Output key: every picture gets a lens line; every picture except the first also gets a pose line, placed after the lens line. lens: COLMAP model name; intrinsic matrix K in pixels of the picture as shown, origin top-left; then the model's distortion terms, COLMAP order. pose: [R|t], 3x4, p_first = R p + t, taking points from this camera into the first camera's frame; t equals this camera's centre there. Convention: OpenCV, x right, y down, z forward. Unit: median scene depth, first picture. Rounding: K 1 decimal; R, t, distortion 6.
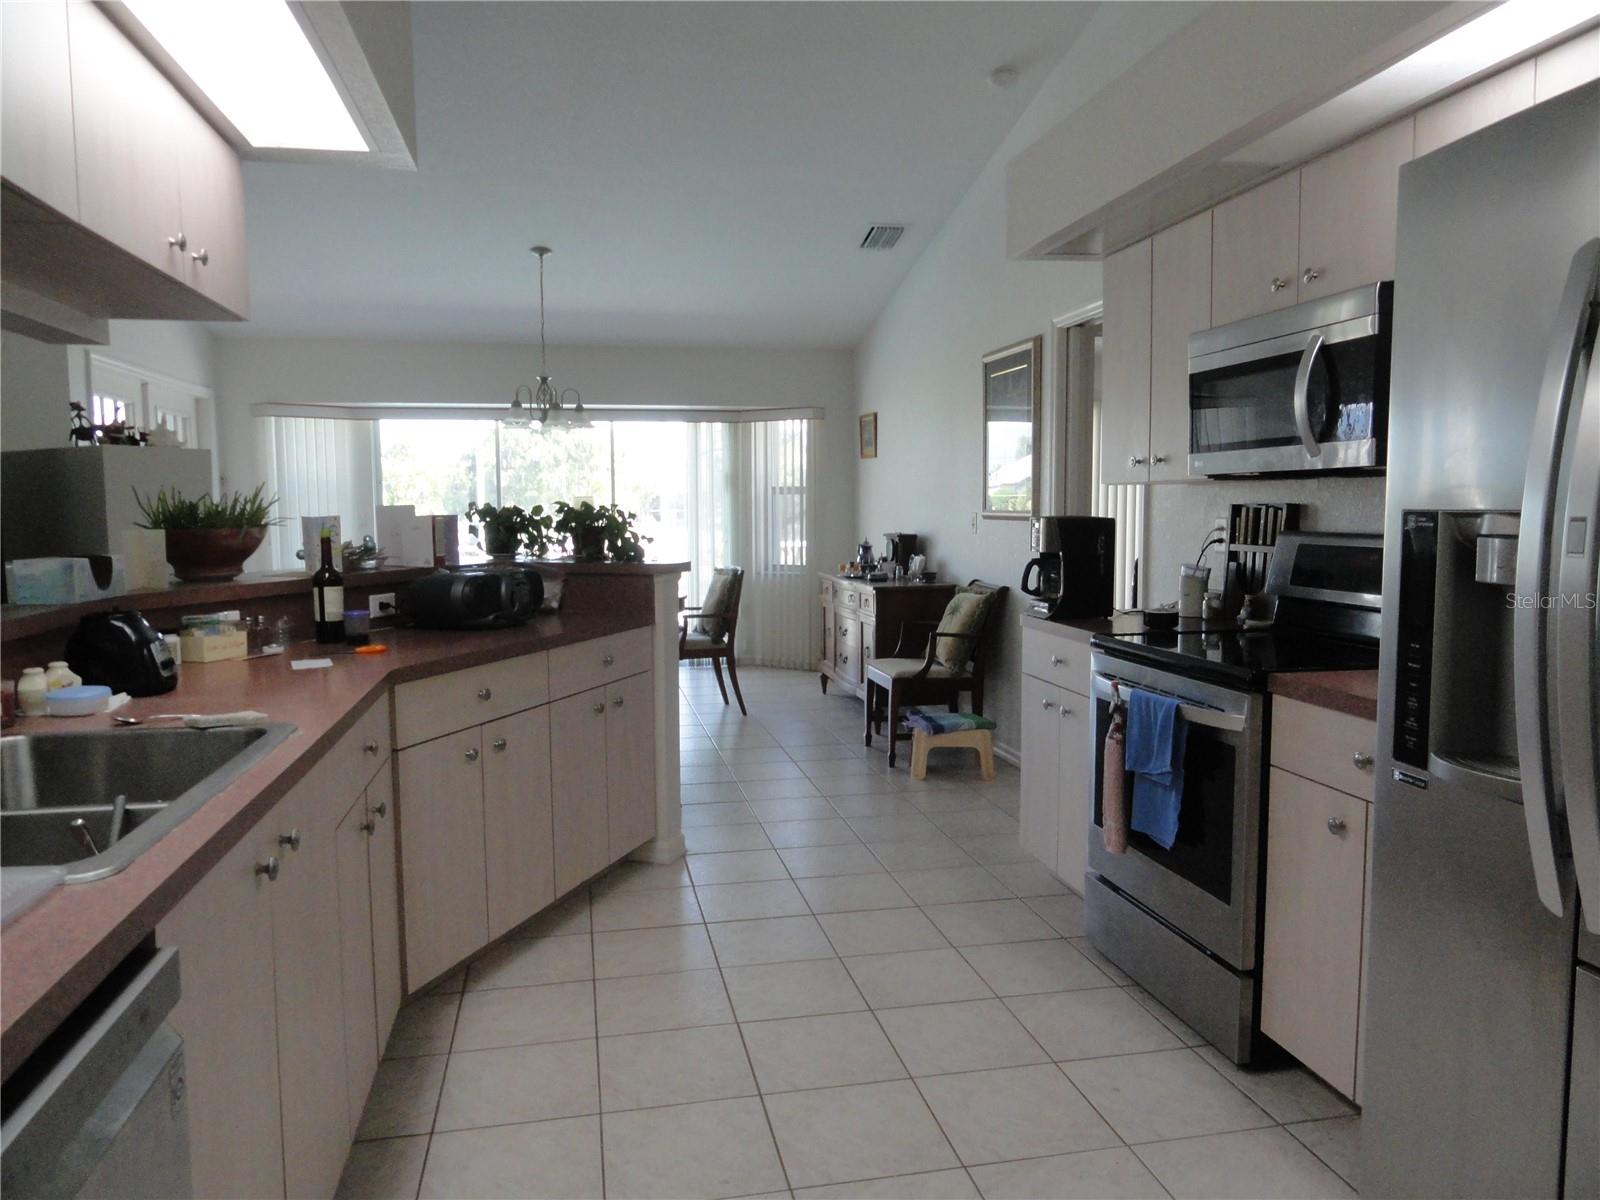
lens RADIAL K [[1113.7, 0, 800.0], [0, 1113.7, 600.0], [0, 0, 1]] dist [0.000756, -0.001557]
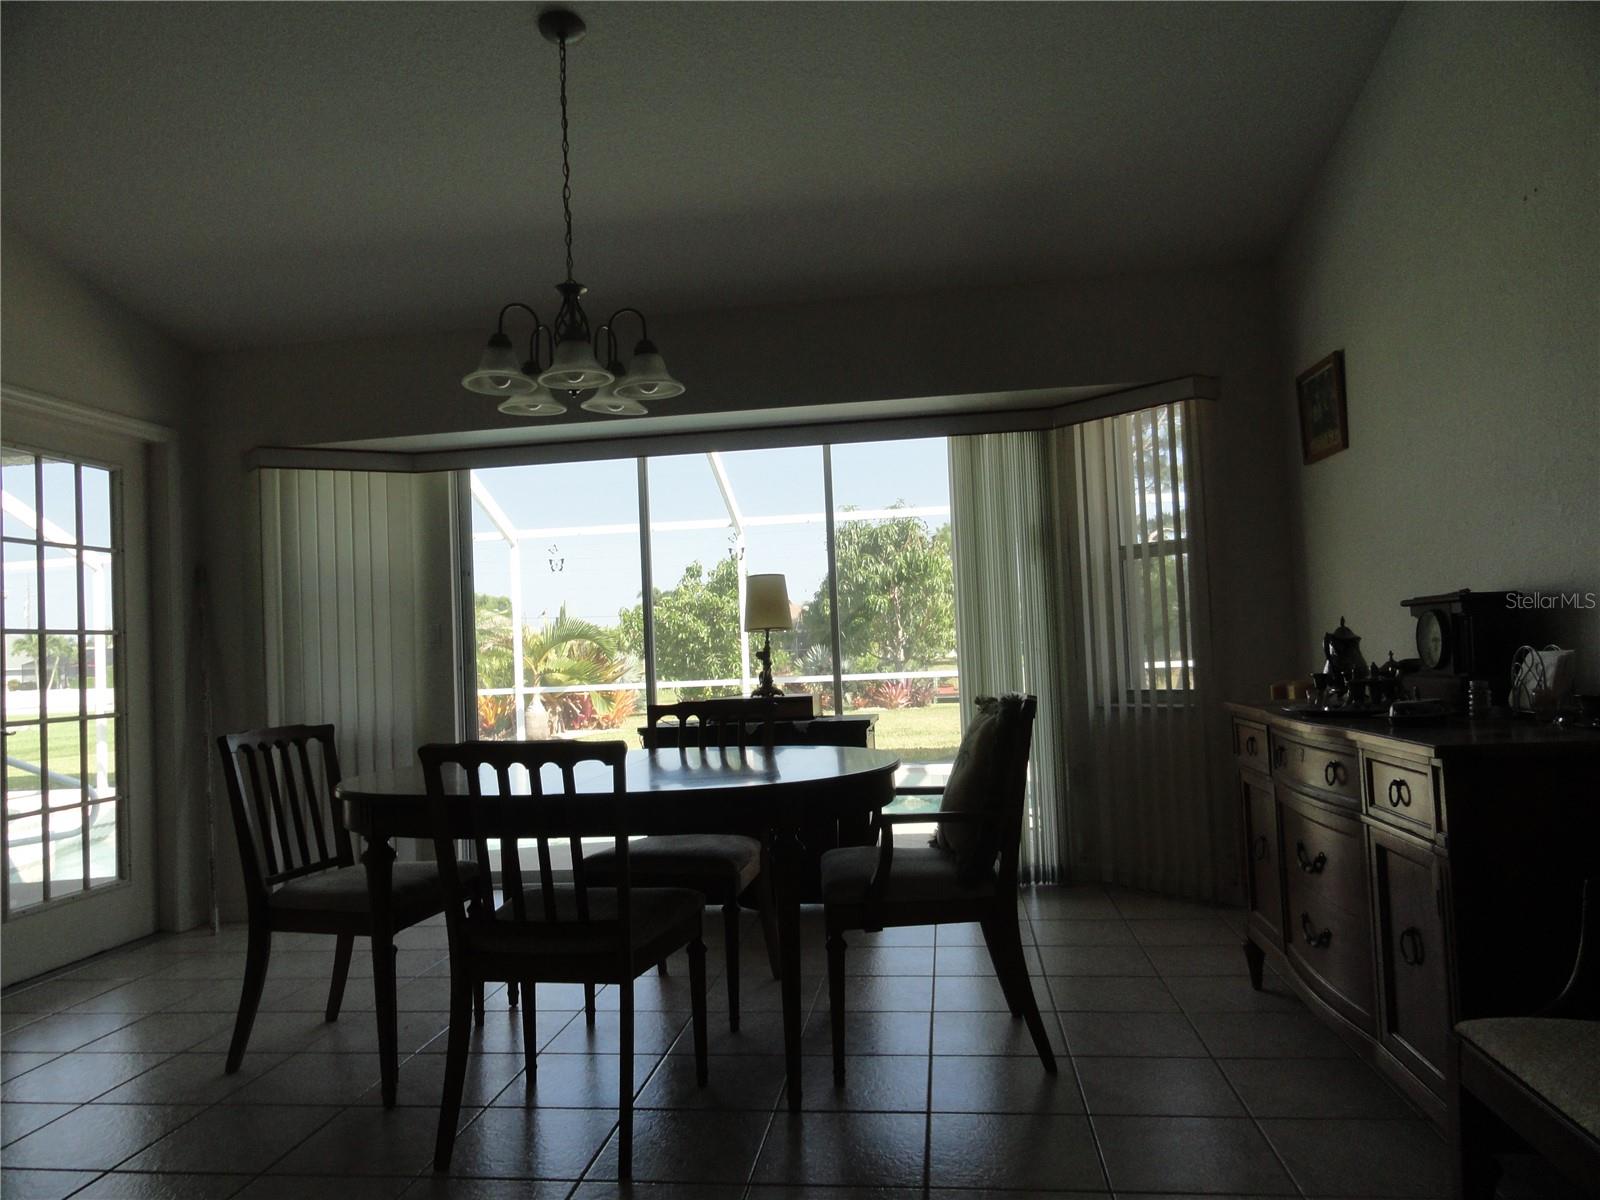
lens RADIAL K [[1119.5, 0, 772.7], [0, 1119.5, 608.3], [0, 0, 1]] dist [-0.031220, -0.000782]
pose [[0.937515, -0.047552, -0.344680, 0.001730], [0.007934, 0.993281, -0.115454, -0.011972], [0.347854, 0.105506, 0.931593, 0.495978]]
